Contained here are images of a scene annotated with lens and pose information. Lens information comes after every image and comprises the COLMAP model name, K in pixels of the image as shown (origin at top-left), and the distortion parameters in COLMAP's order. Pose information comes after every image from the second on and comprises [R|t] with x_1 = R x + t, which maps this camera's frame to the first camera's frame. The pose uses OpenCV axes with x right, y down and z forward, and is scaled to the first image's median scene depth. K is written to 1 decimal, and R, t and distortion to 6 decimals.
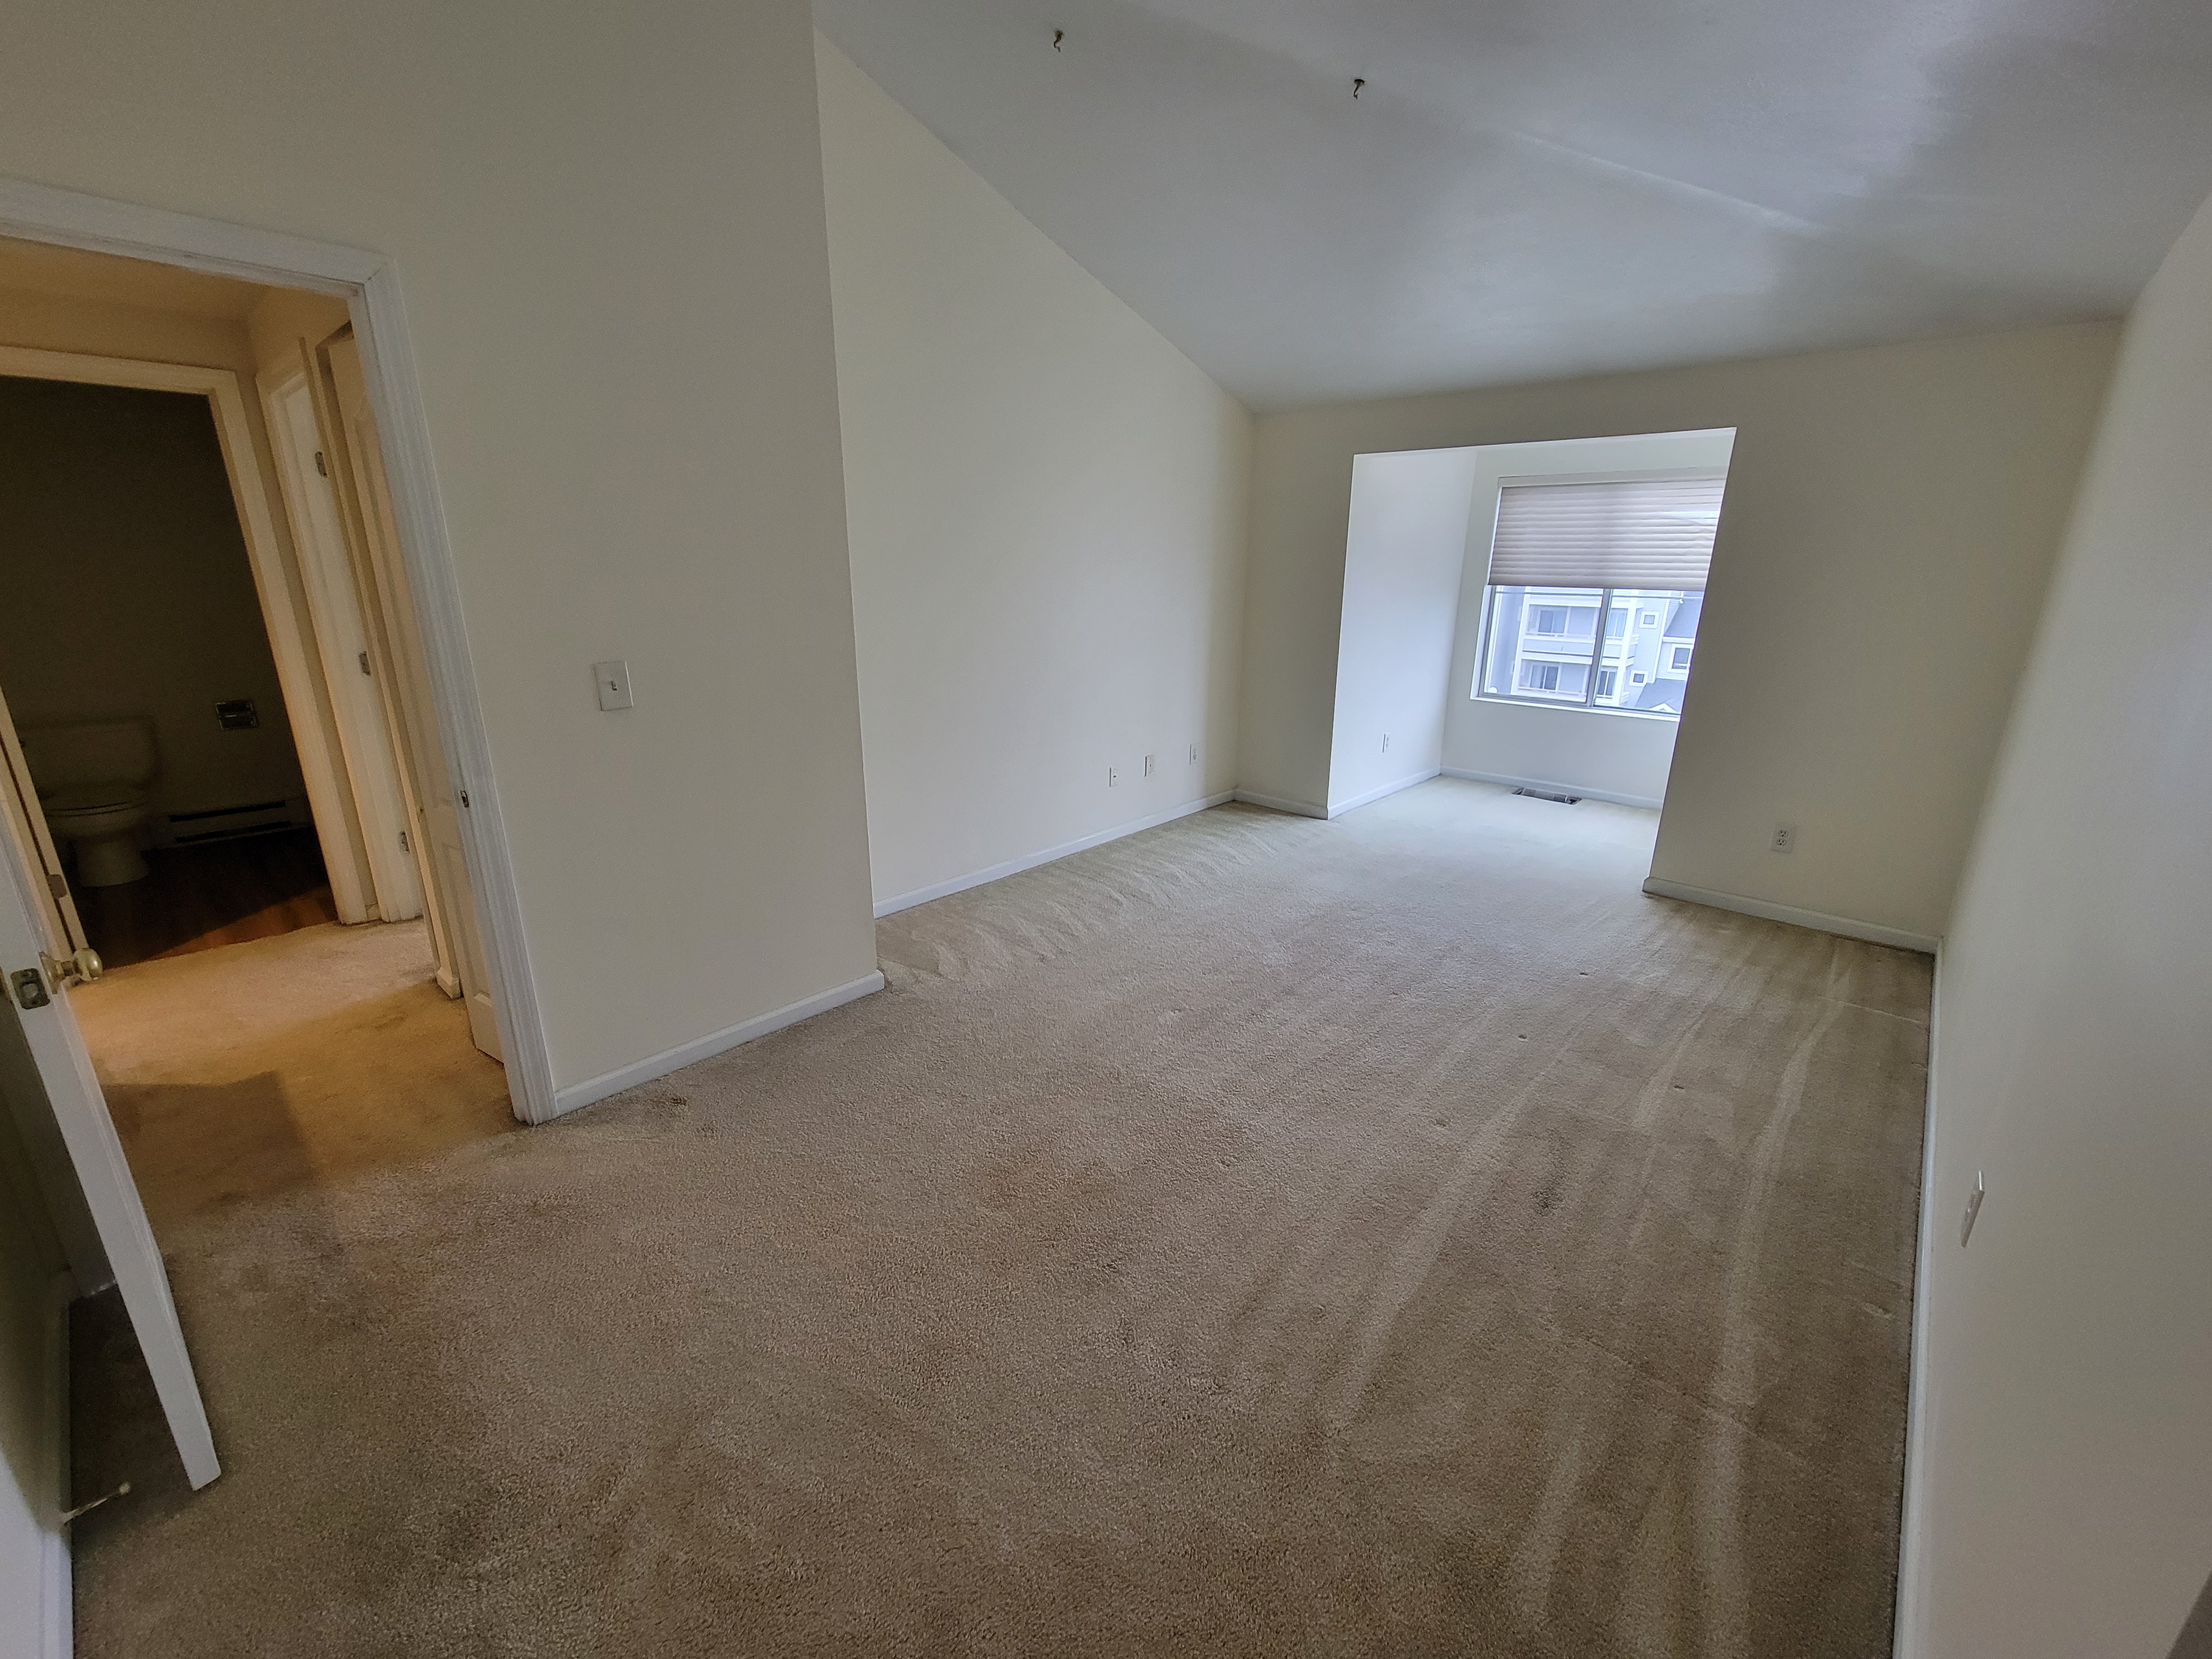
lens RADIAL K [[907.4, 0, 1106.0], [0, 907.4, 829.5], [0, 0, 1]] dist [0.017635, 0.000046]
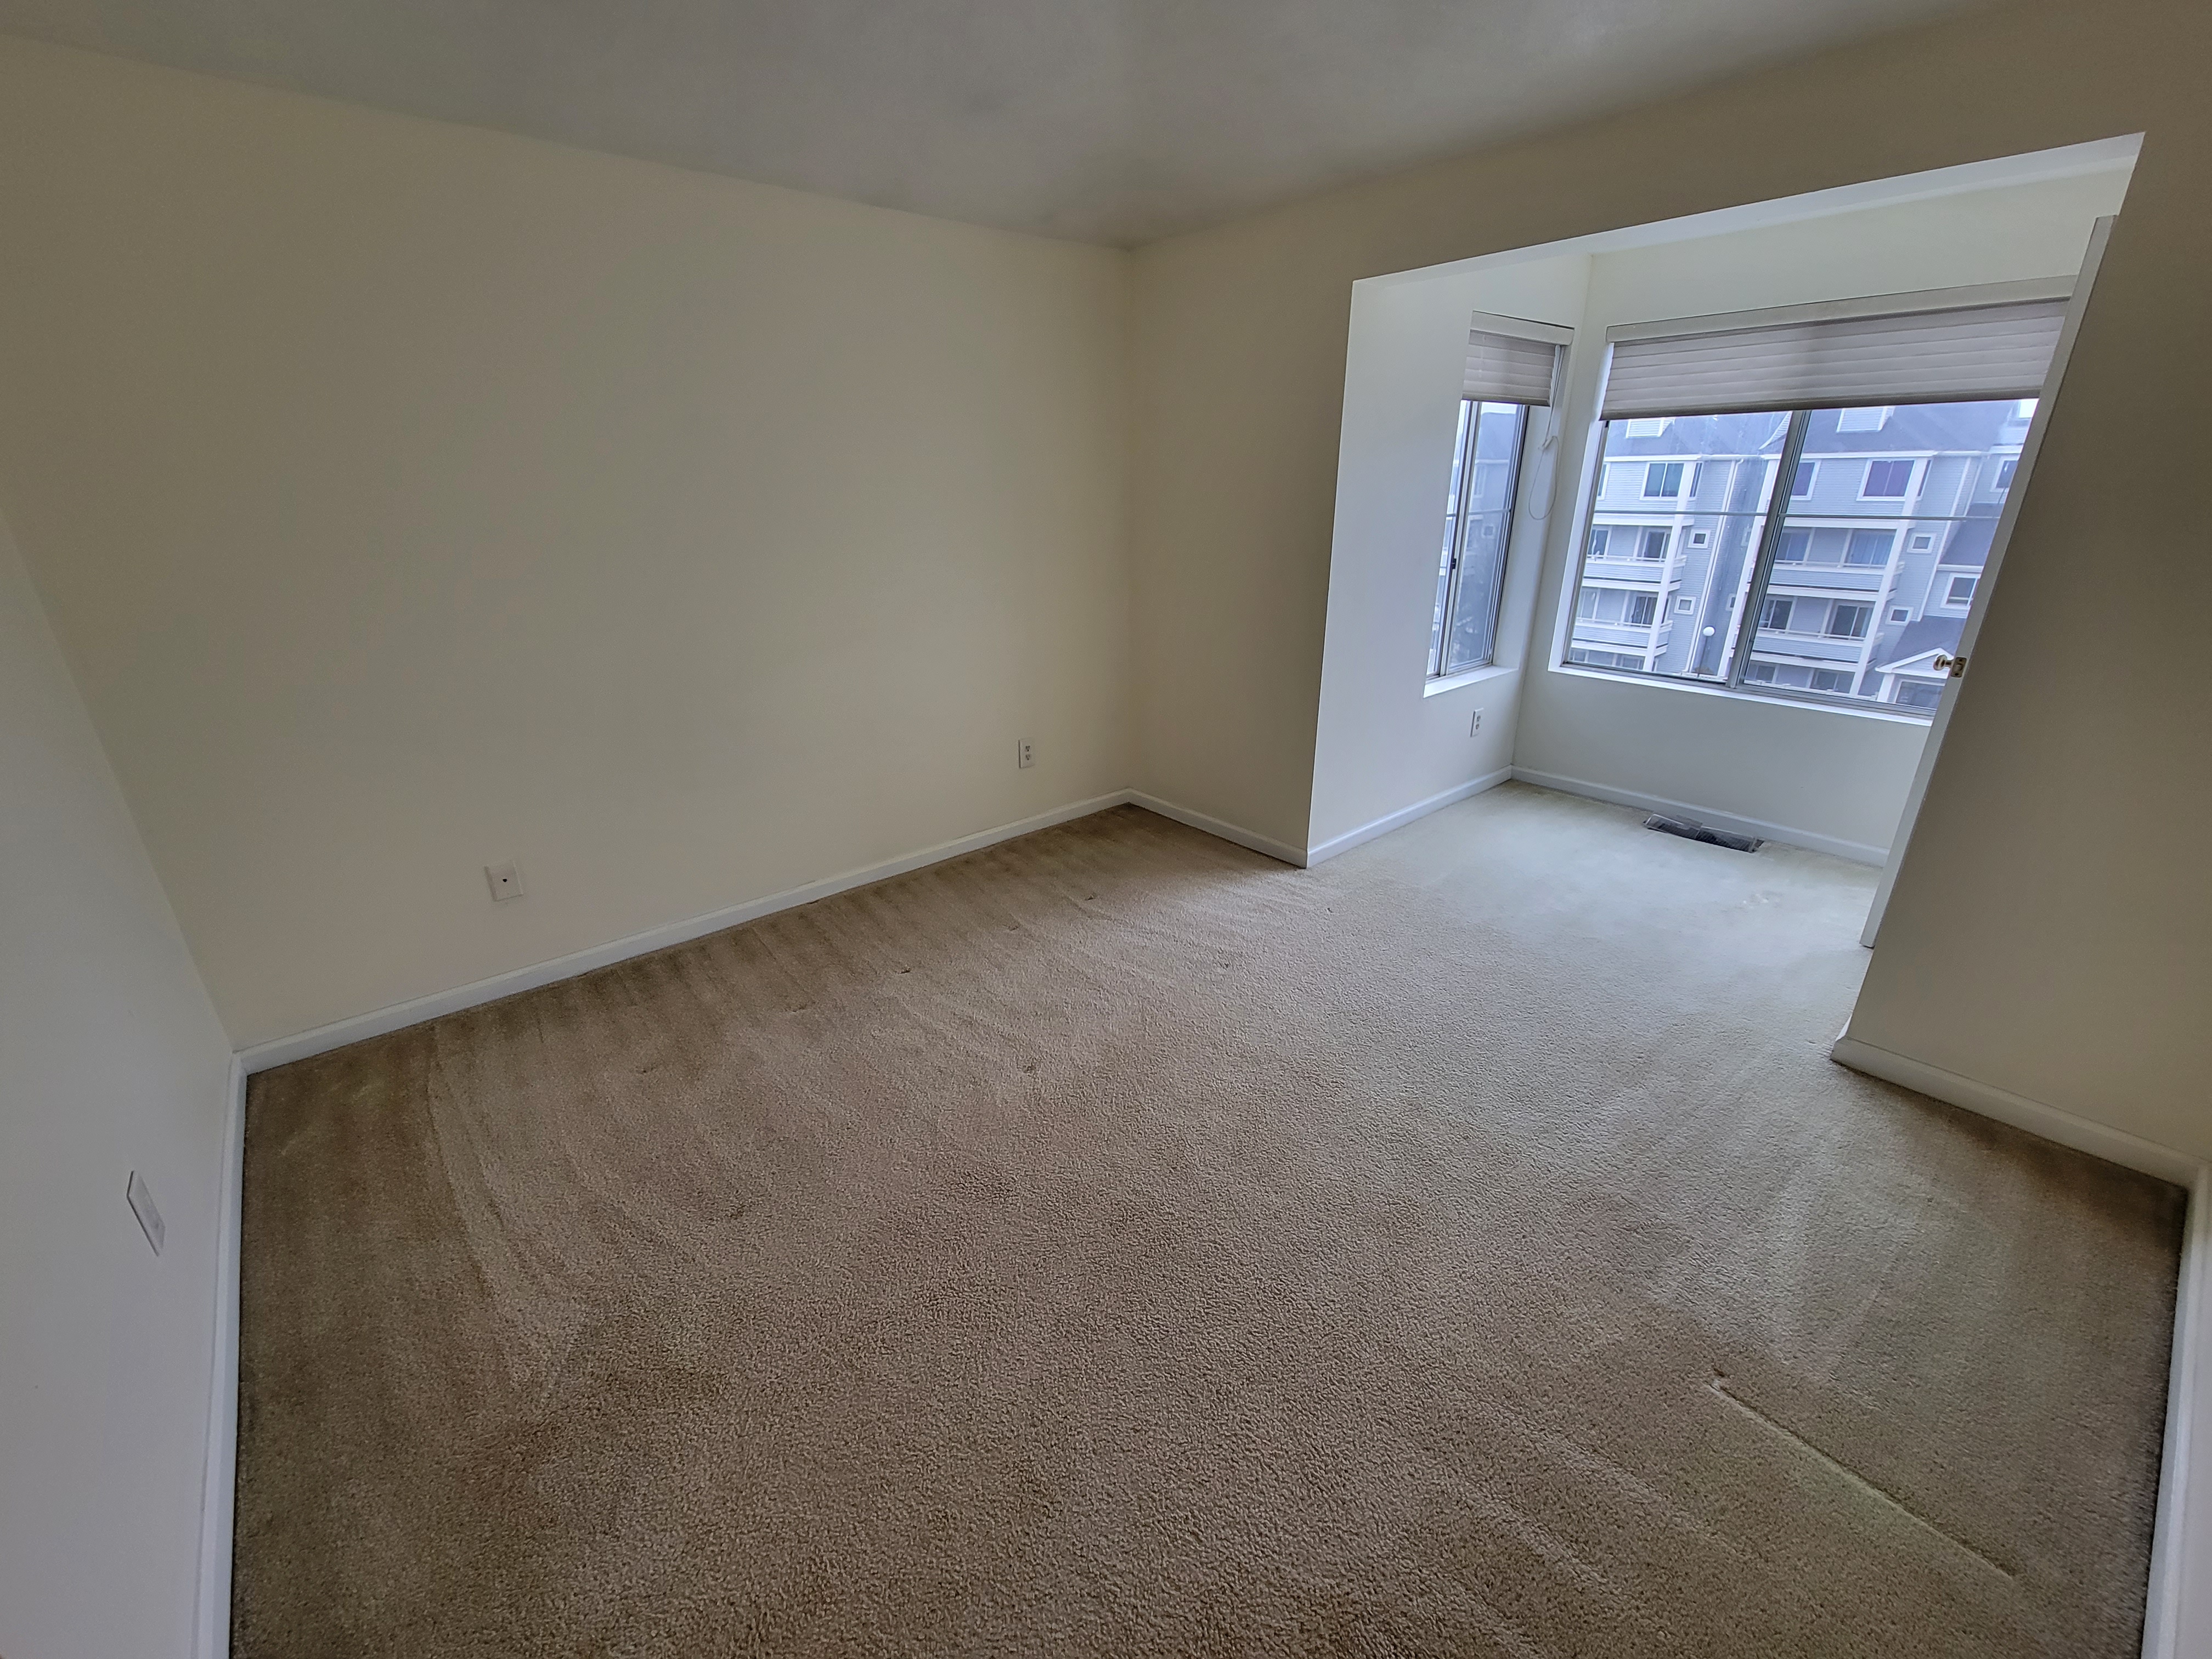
lens RADIAL K [[907.4, 0, 1106.0], [0, 907.4, 829.5], [0, 0, 1]] dist [0.017635, 0.000046]
pose [[0.984167, 0.051247, -0.169672, 0.245060], [-0.038663, 0.996307, 0.076662, -0.080150], [0.172974, -0.068889, 0.982514, 0.392950]]
